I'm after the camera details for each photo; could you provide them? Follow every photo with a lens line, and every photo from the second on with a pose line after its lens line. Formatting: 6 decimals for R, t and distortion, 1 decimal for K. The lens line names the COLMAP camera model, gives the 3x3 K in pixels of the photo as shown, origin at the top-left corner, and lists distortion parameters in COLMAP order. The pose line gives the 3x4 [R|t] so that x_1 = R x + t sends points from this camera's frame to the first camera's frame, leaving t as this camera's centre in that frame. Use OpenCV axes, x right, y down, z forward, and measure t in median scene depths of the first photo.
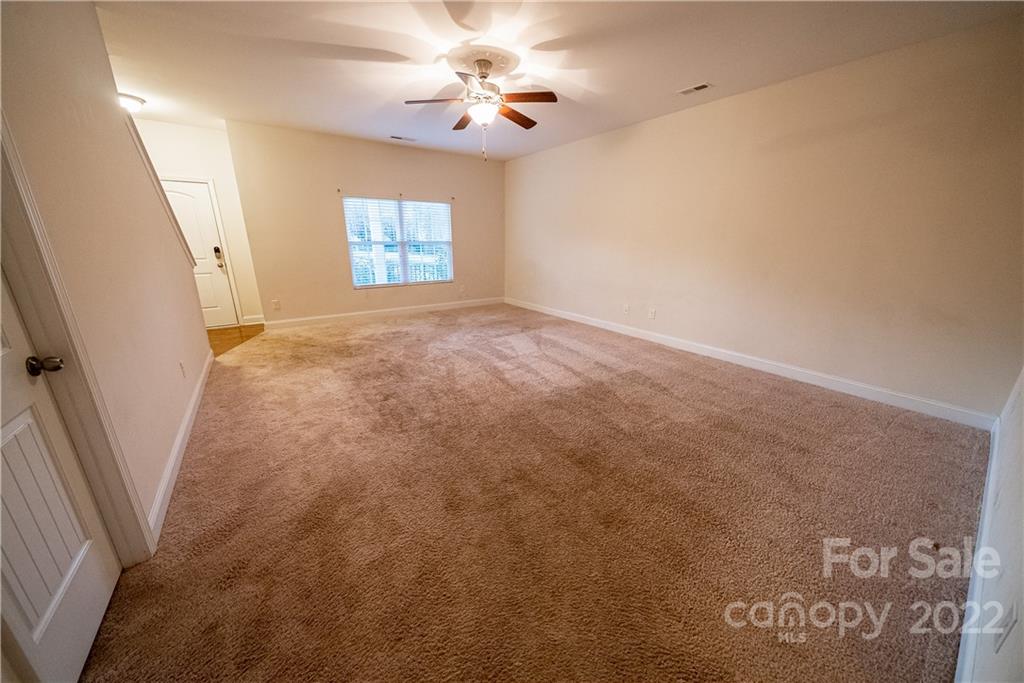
lens RADIAL K [[352.4, 0, 510.4], [0, 352.4, 344.5], [0, 0, 1]] dist [-0.007730, -0.000044]
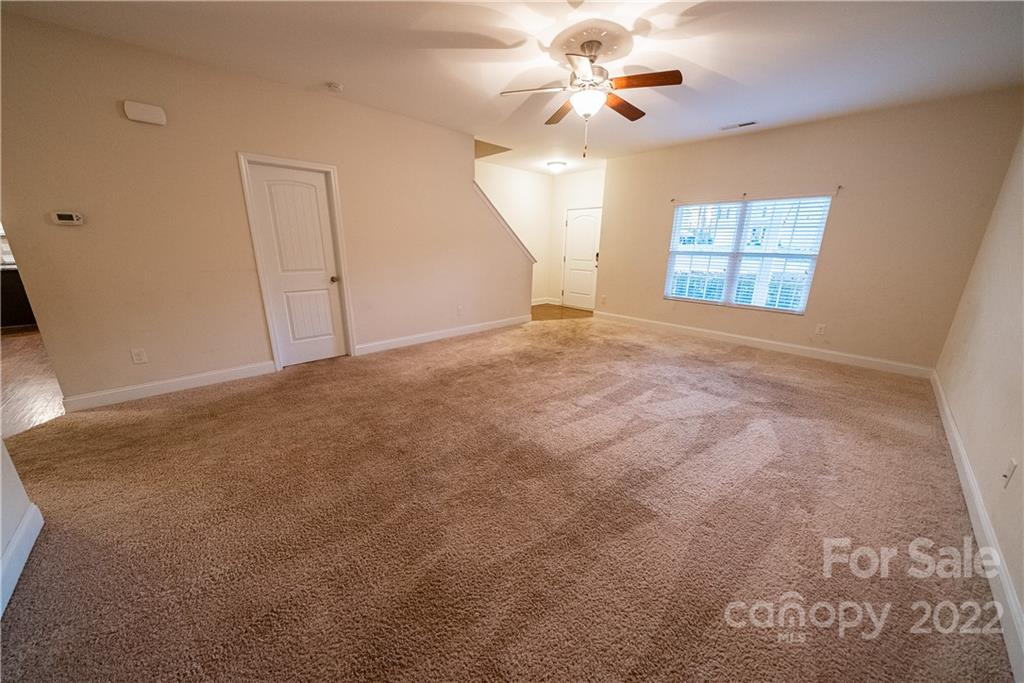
lens RADIAL K [[352.4, 0, 510.4], [0, 352.4, 344.5], [0, 0, 1]] dist [-0.007730, -0.000044]
pose [[0.133592, 0.267543, -0.954240, 0.653233], [-0.298517, 0.929014, 0.218679, -0.171976], [0.945008, 0.255643, 0.203976, 0.583366]]
